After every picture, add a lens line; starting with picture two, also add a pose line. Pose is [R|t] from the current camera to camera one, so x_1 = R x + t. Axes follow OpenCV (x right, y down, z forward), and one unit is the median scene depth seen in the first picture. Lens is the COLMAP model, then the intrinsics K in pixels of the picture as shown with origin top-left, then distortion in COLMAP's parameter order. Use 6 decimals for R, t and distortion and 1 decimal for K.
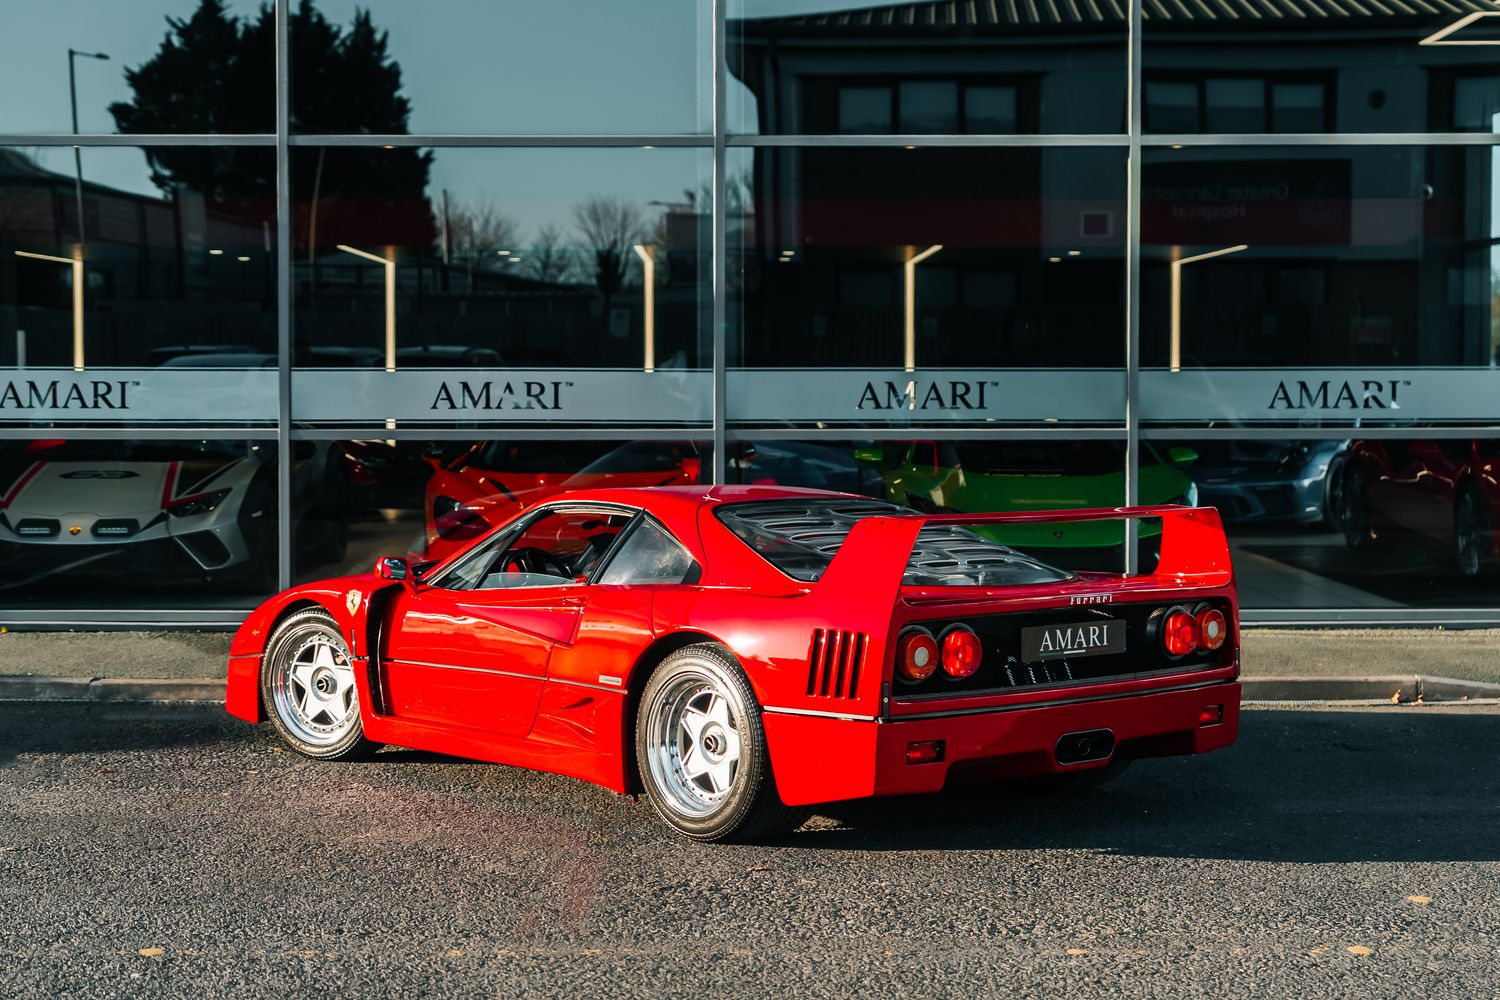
lens RADIAL K [[2305.2, 0, 713.7], [0, 2305.2, 626.1], [0, 0, 1]] dist [0.105175, 0.024689]
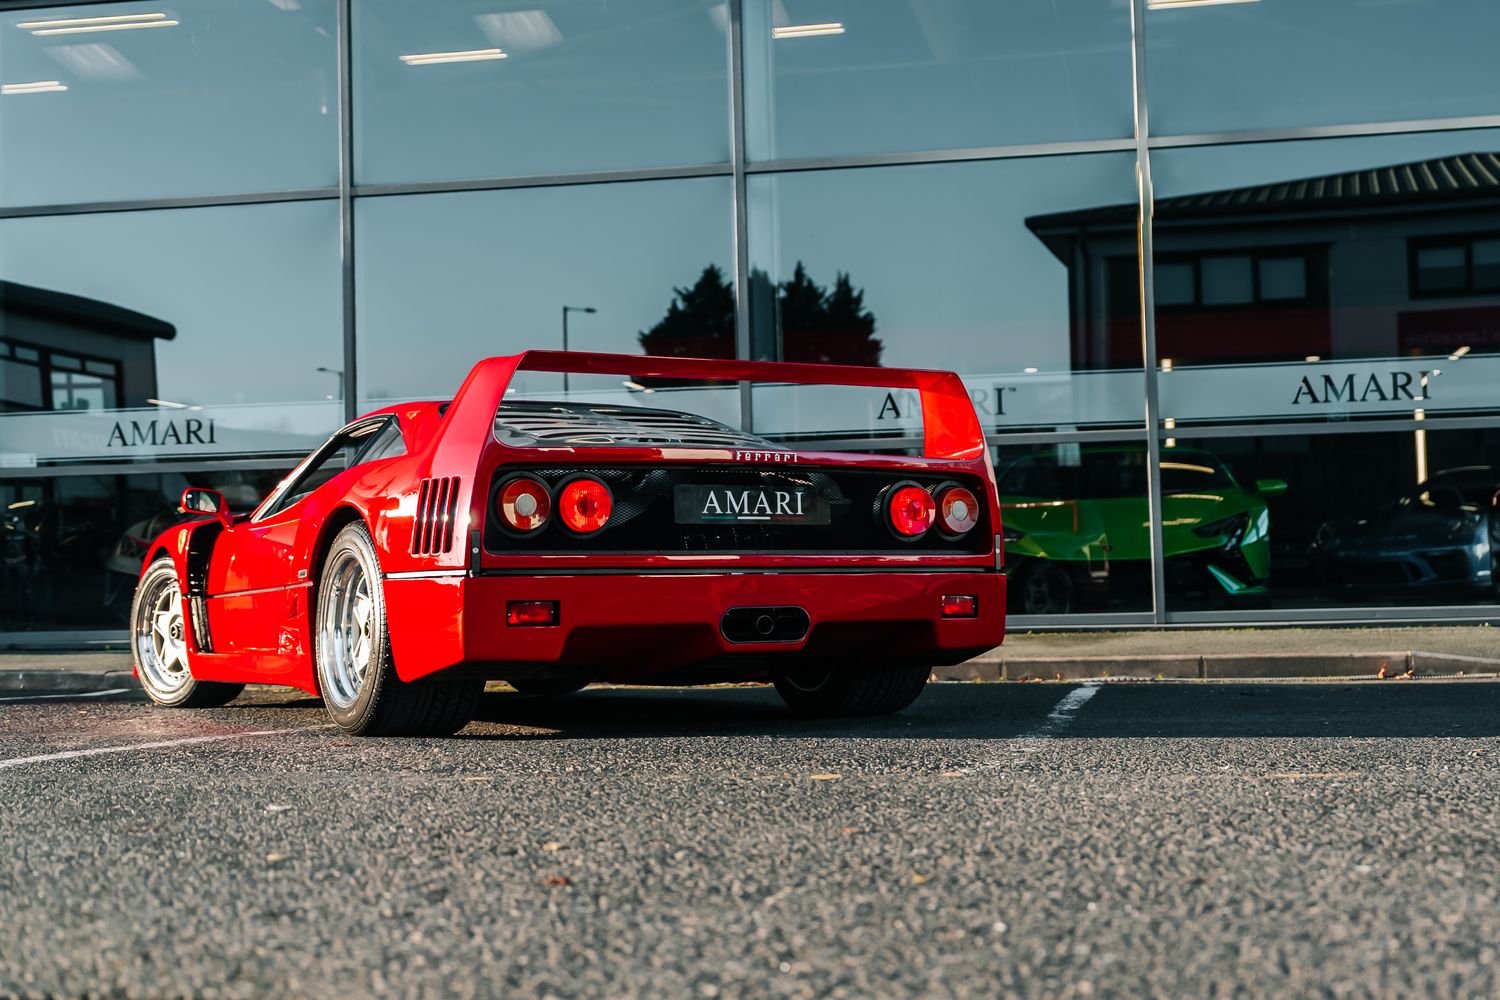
lens RADIAL K [[1944.1, 0, 699.9], [0, 1944.1, 582.0], [0, 0, 1]] dist [0.025908, 0.062803]
pose [[0.979751, -0.018544, -0.199358, 0.221077], [0.000082, 0.995739, -0.092216, 0.080953], [0.200219, 0.090333, 0.975578, 0.215391]]
